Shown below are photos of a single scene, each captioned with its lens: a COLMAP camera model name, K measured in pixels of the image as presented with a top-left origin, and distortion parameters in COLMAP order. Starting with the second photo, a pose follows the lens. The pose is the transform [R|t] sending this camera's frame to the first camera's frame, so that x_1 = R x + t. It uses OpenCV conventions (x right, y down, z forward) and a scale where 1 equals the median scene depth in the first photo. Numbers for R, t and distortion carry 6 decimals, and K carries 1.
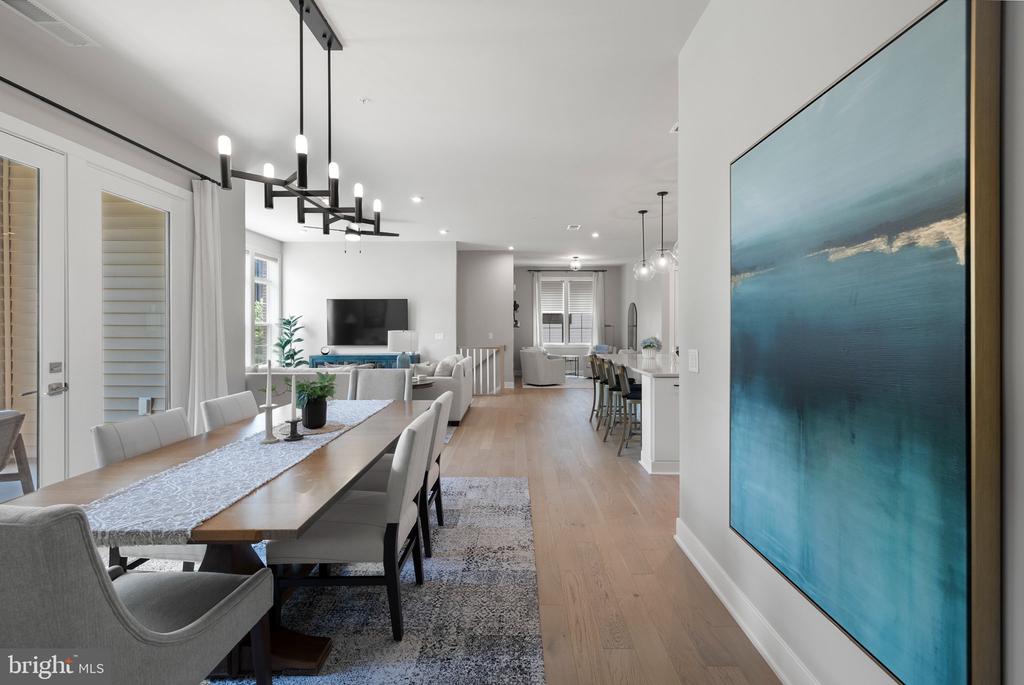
lens RADIAL K [[438.9, 0, 507.0], [0, 438.9, 333.8], [0, 0, 1]] dist [0.002780, 0.000068]
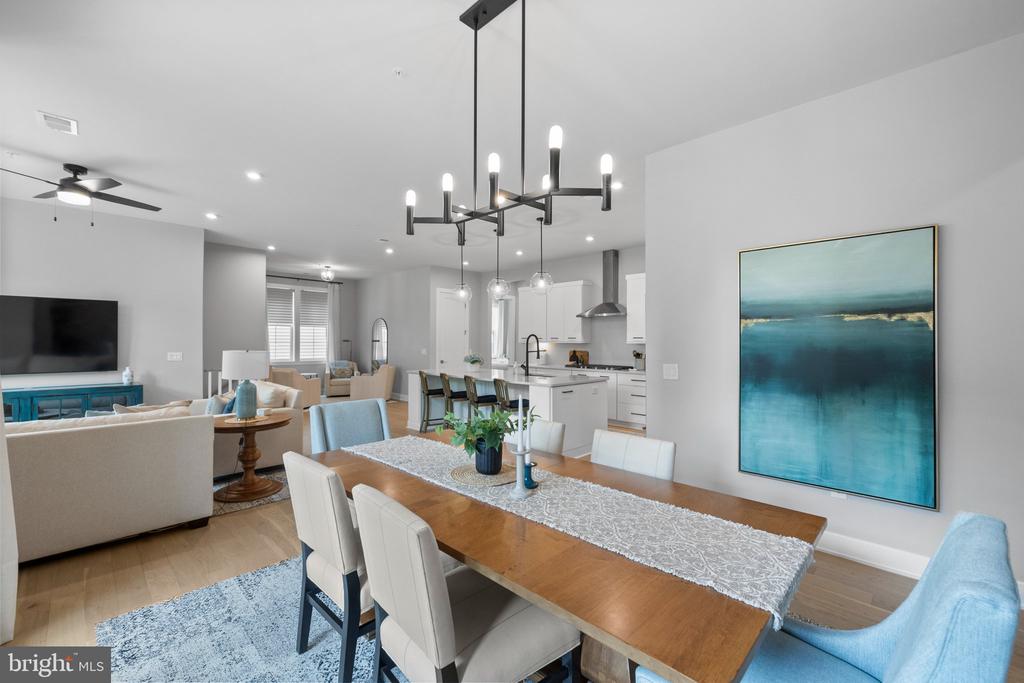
lens RADIAL K [[438.9, 0, 505.4], [0, 438.9, 341.8], [0, 0, 1]] dist [0.002780, 0.000068]
pose [[0.695296, 0.002518, 0.718719, -1.425952], [0.005199, 0.999950, -0.008532, -0.040788], [-0.718705, 0.009669, 0.695248, 0.531373]]
